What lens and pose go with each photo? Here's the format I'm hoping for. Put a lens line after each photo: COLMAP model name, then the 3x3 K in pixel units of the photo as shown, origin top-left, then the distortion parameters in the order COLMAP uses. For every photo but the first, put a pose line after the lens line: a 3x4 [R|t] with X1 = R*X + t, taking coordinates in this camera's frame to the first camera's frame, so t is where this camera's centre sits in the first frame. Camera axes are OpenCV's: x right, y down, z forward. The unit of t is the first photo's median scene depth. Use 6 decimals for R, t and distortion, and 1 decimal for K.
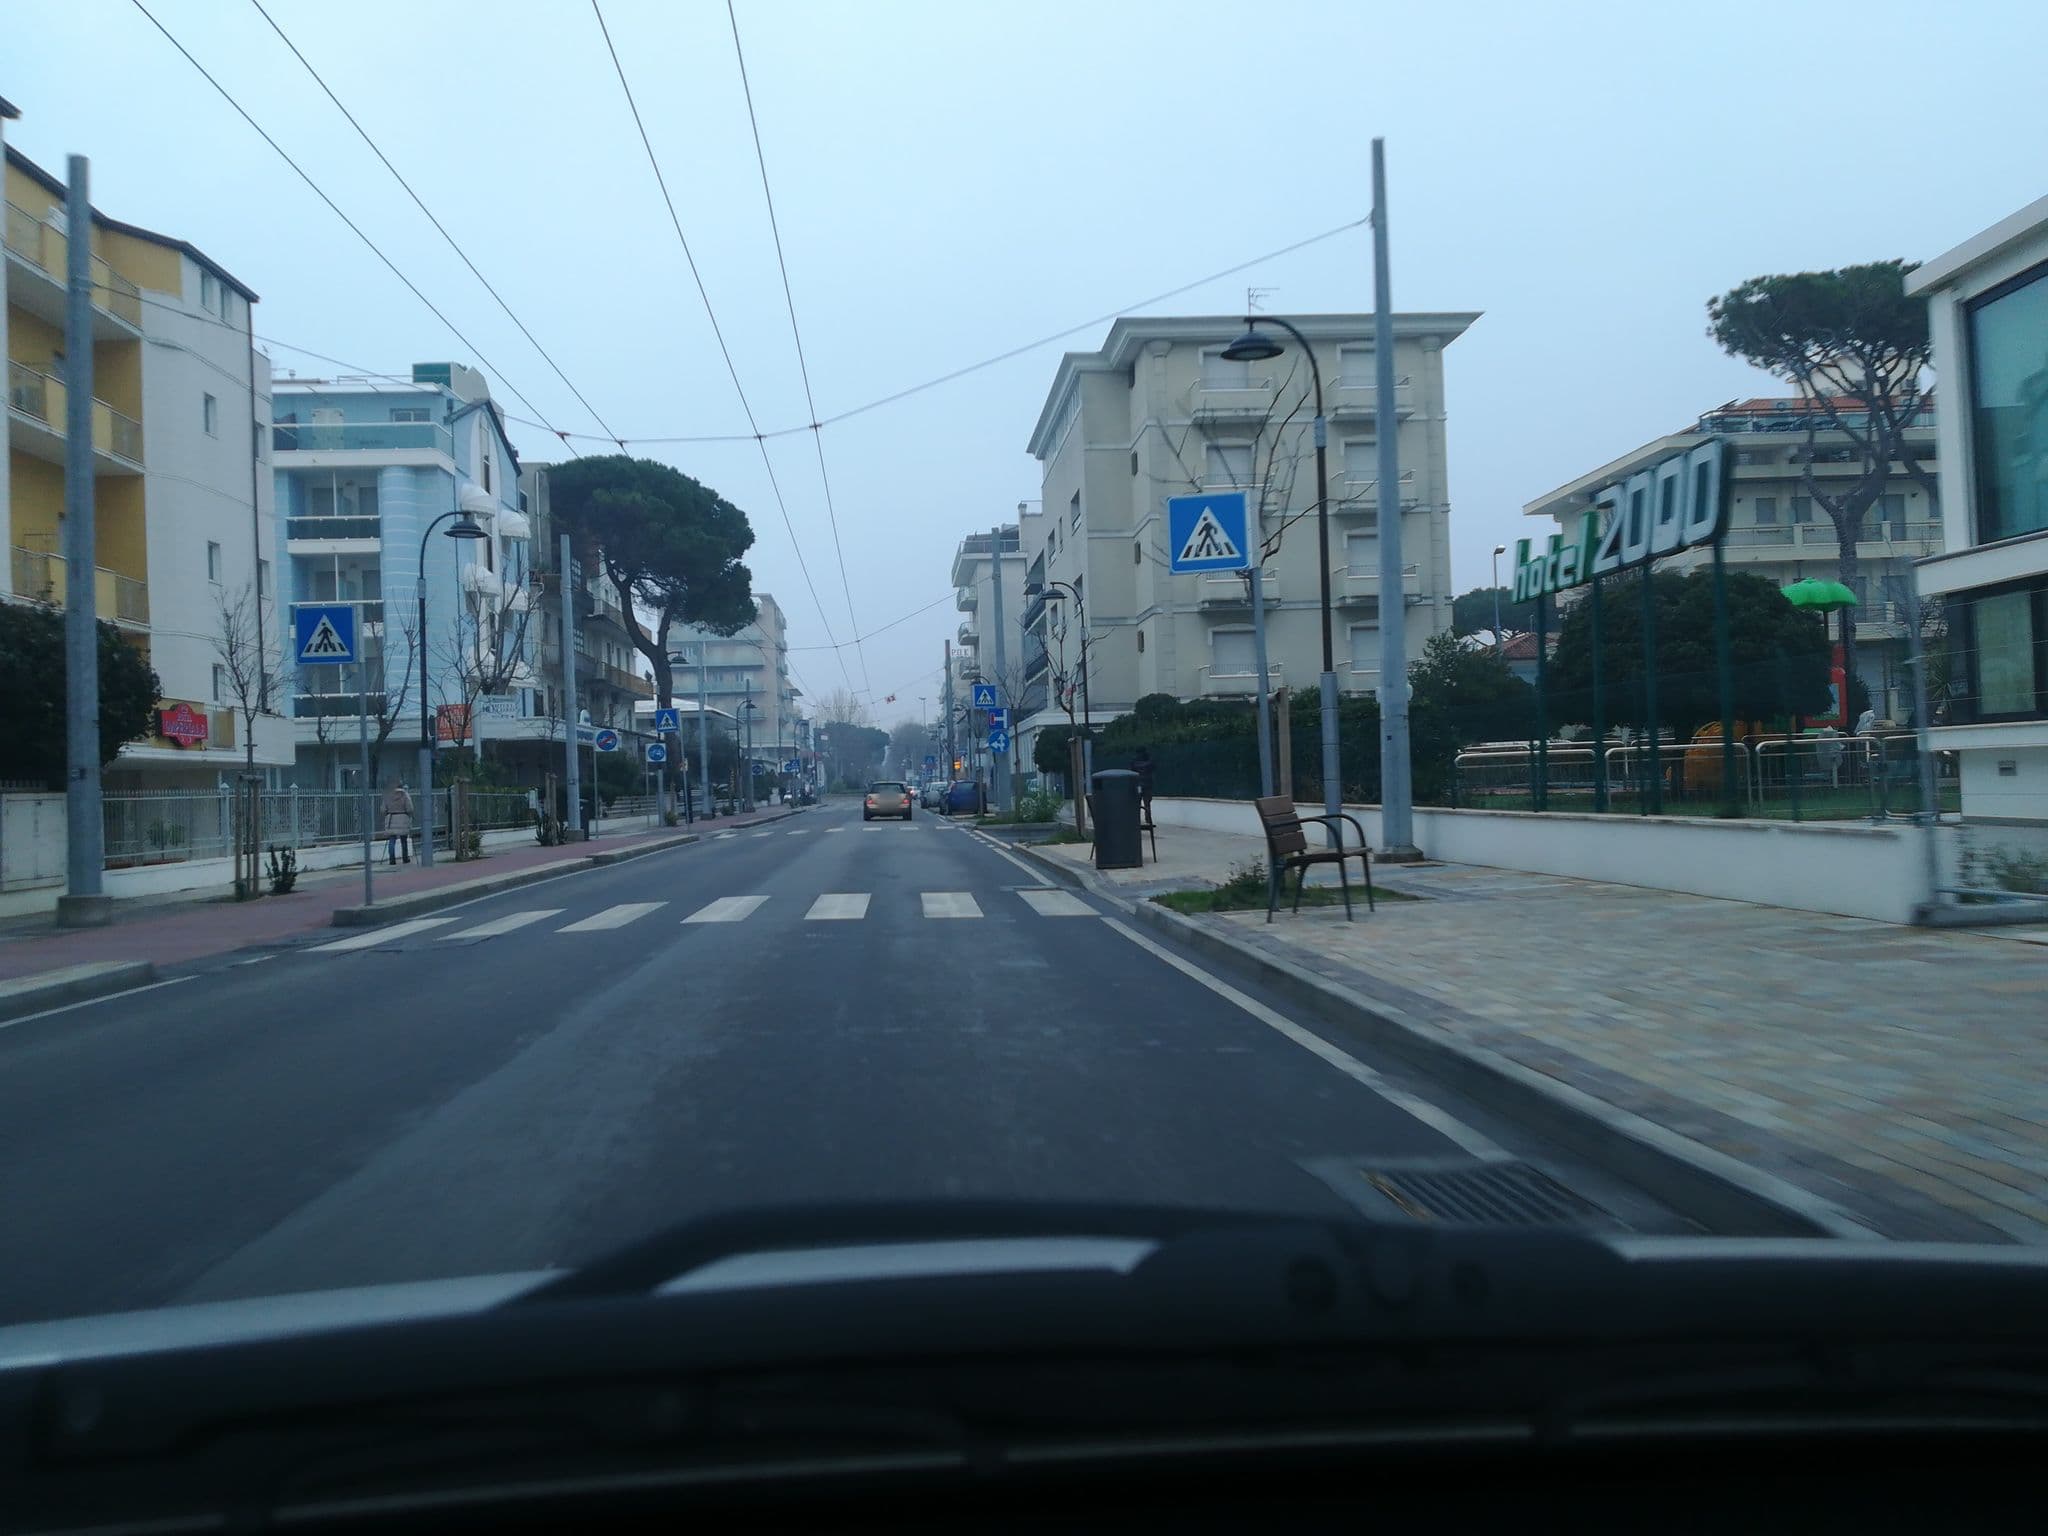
lens RADIAL K [[1520.3, 0, 1017.1], [0, 1520.3, 761.7], [0, 0, 1]] dist [0.046959, -0.003464]
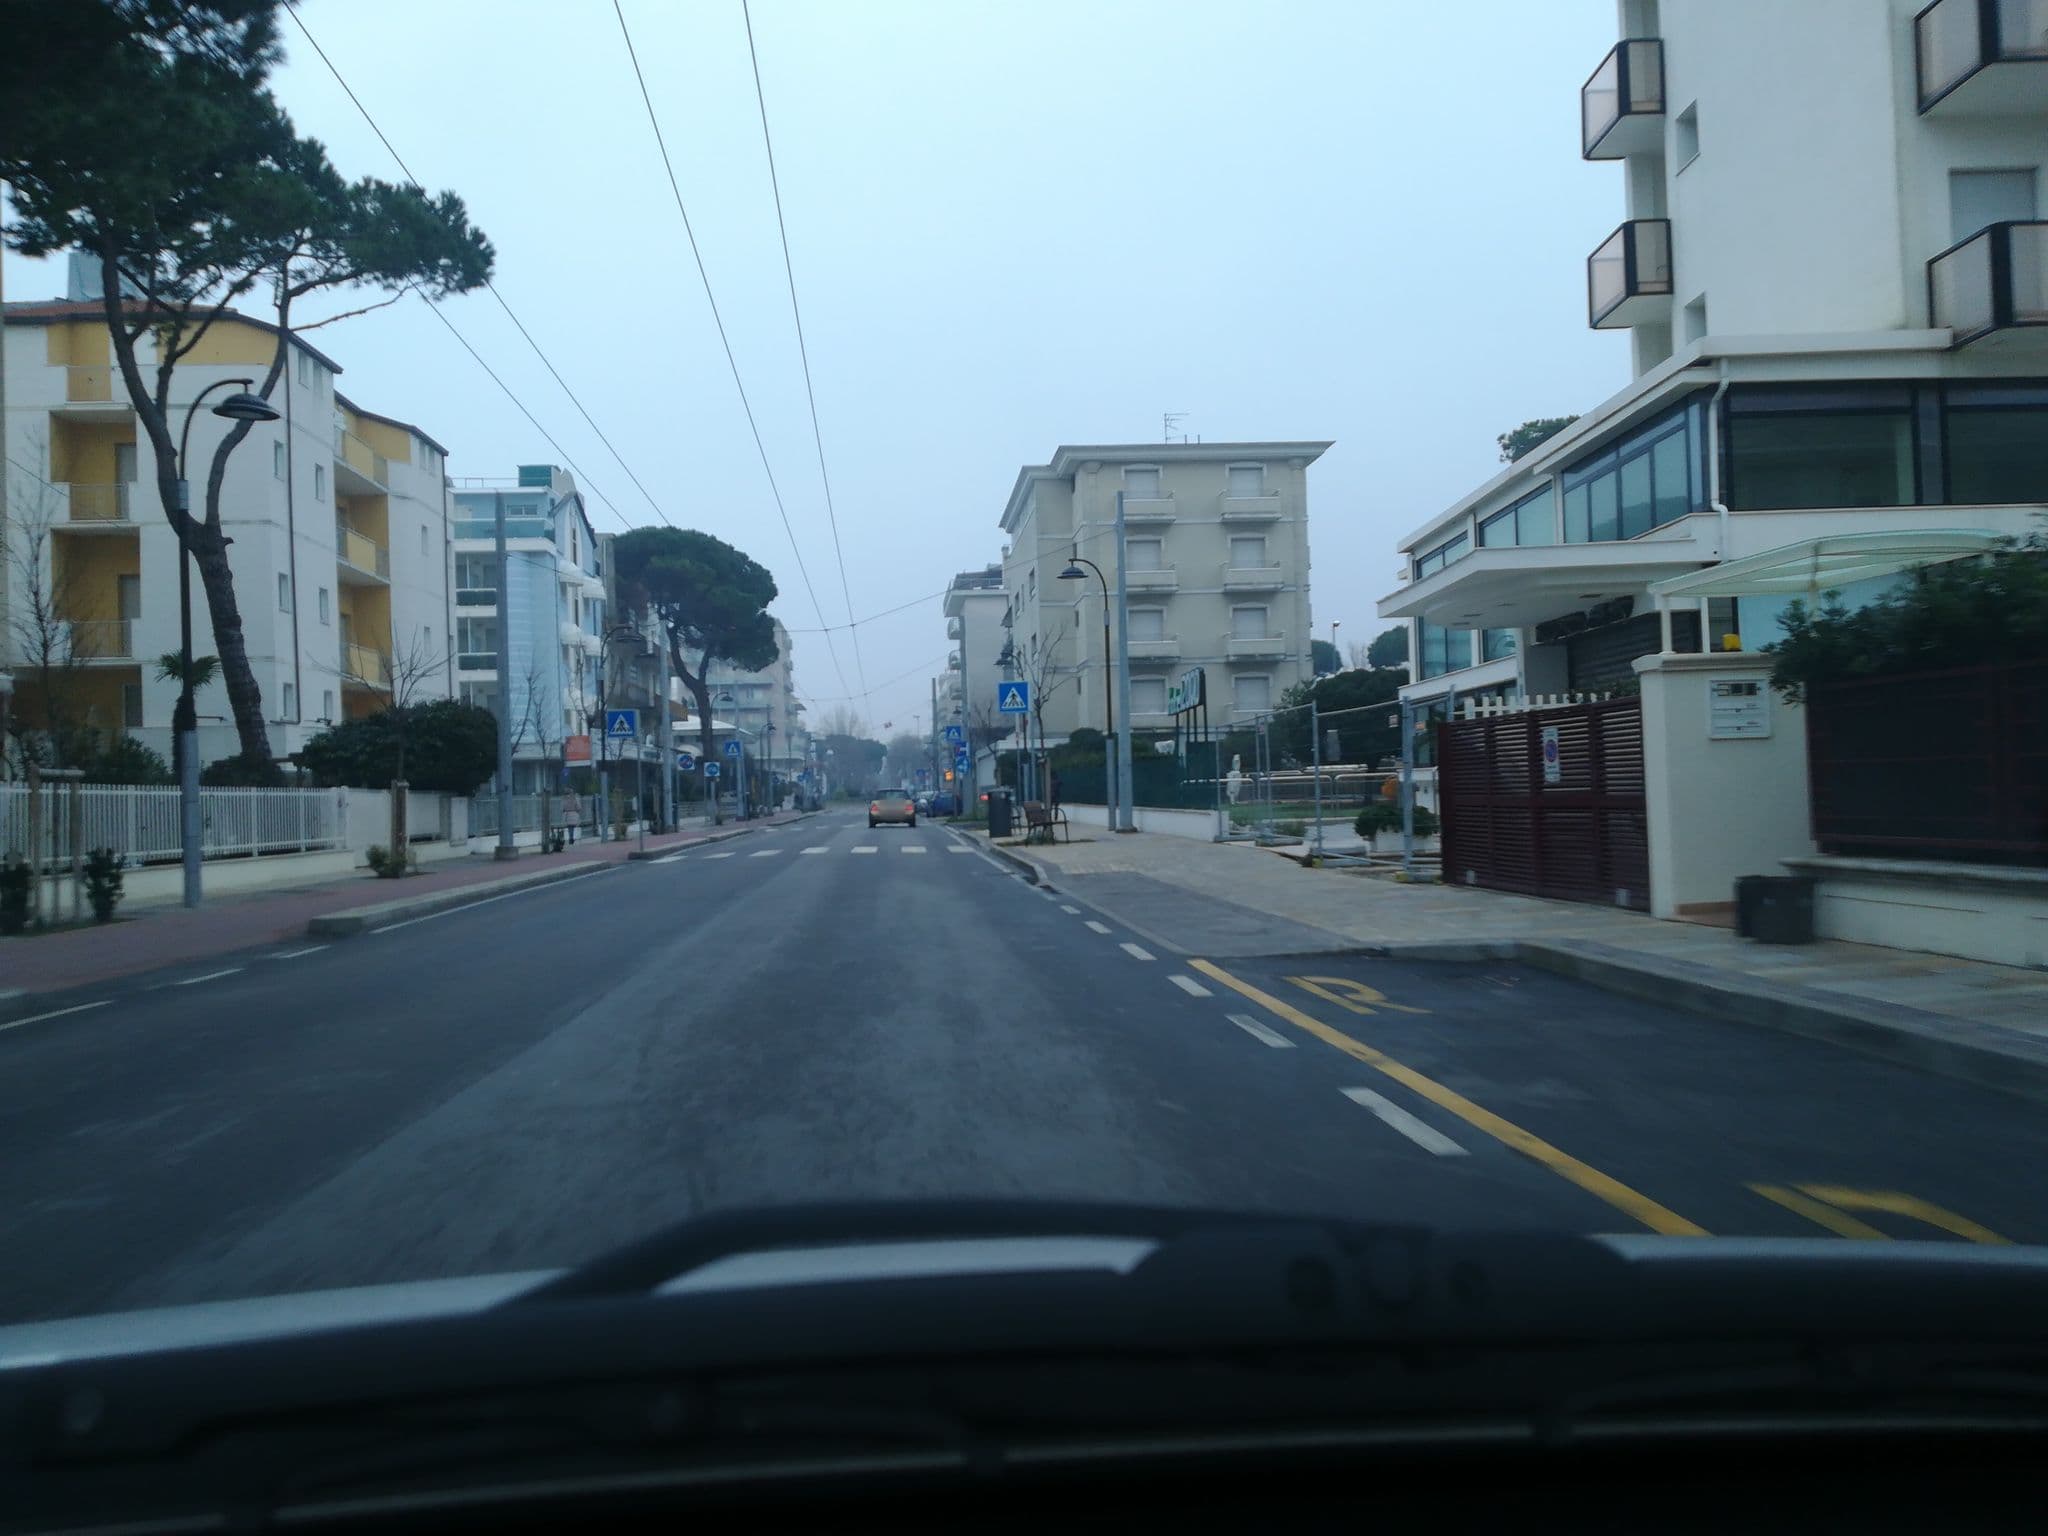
lens RADIAL K [[1520.3, 0, 1030.6], [0, 1520.3, 776.4], [0, 0, 1]] dist [0.046959, -0.003464]
pose [[0.999929, 0.005346, 0.010645, 0.023434], [-0.005387, 0.999978, 0.003846, -0.005146], [-0.010624, -0.003903, 0.999936, -0.283173]]
